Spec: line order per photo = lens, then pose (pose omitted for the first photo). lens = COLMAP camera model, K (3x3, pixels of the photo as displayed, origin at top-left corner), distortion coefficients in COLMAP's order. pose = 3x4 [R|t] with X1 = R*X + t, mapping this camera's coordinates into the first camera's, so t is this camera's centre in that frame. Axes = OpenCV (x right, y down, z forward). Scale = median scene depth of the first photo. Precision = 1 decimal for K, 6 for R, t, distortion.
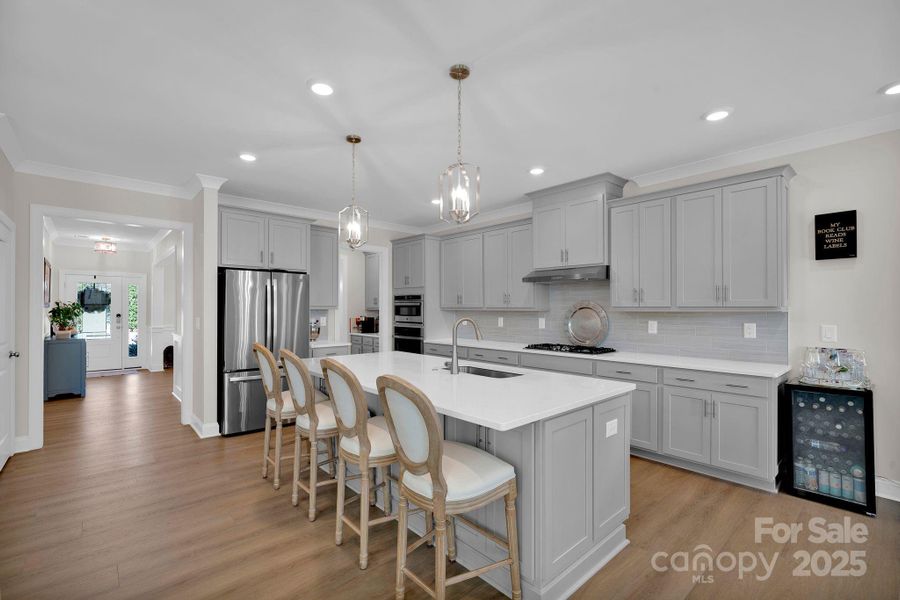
lens RADIAL K [[393.0, 0, 447.8], [0, 393.0, 303.9], [0, 0, 1]] dist [-0.000231, -0.000295]
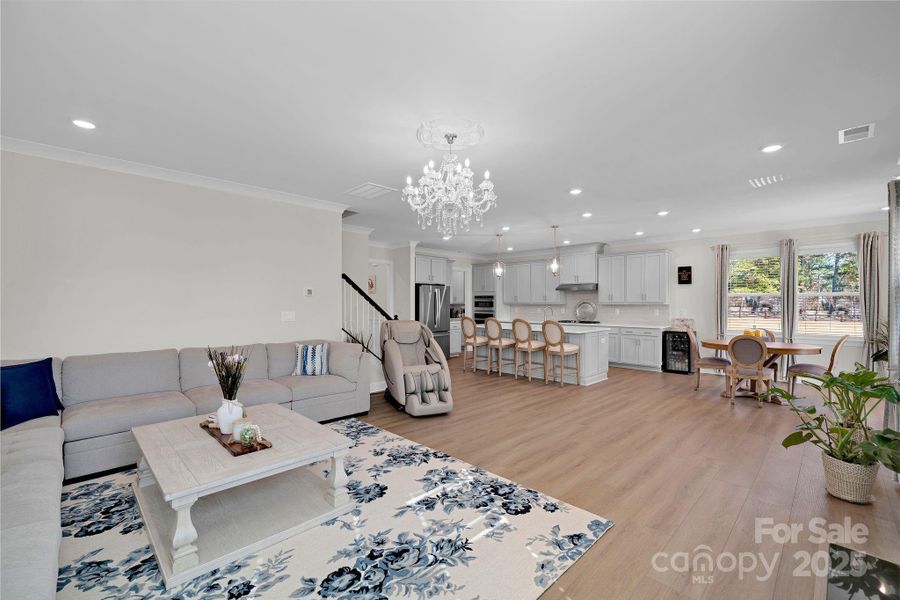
lens RADIAL K [[393.0, 0, 447.8], [0, 393.0, 303.9], [0, 0, 1]] dist [-0.000231, -0.000295]
pose [[0.997904, 0.002558, 0.064665, -0.578519], [-0.003182, 0.999949, 0.009563, -0.002543], [-0.064638, -0.009748, 0.997861, -1.157546]]
